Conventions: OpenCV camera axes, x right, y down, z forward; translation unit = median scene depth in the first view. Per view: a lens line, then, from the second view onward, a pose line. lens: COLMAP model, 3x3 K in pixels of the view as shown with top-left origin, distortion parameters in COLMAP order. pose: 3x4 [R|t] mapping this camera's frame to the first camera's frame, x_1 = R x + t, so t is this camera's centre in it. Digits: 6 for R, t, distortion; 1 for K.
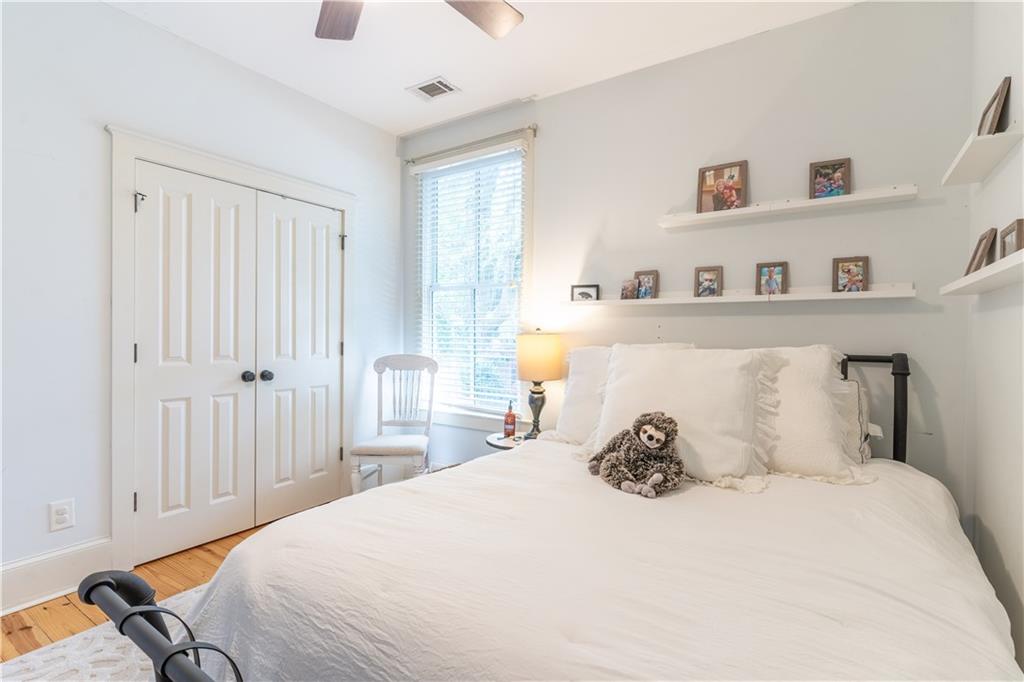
lens RADIAL K [[490.0, 0, 512.0], [0, 490.0, 341.0], [0, 0, 1]] dist [-0.002968, -0.001334]
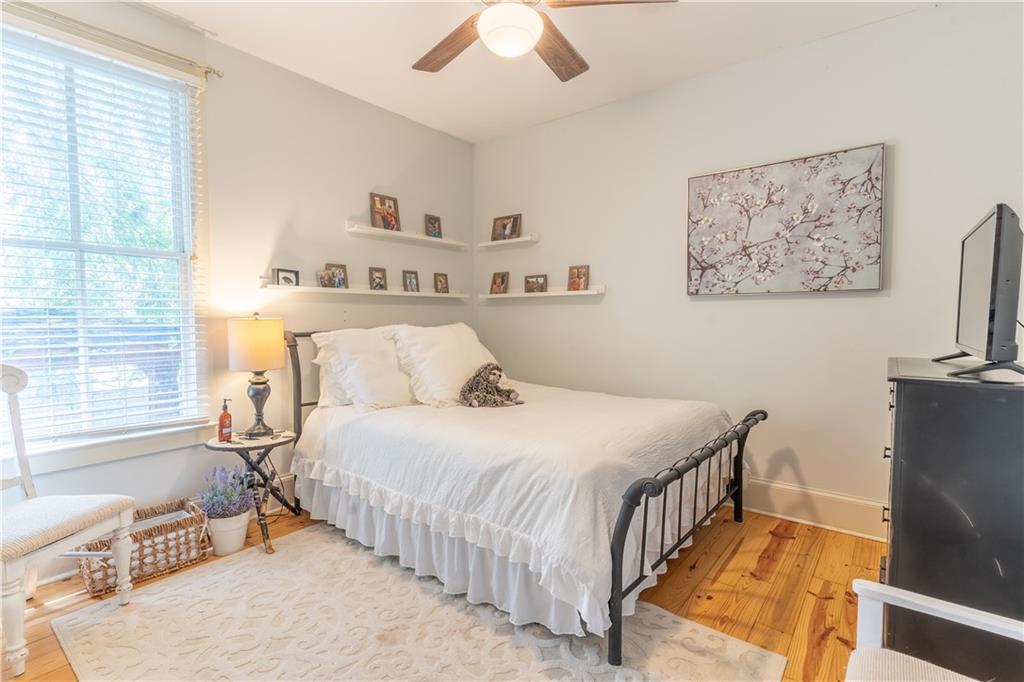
lens RADIAL K [[490.0, 0, 512.0], [0, 490.0, 341.0], [0, 0, 1]] dist [-0.002968, -0.001334]
pose [[0.075481, -0.057550, 0.995485, -0.931170], [0.017399, 0.998257, 0.056391, -0.019069], [-0.996995, 0.013064, 0.076351, 0.522773]]
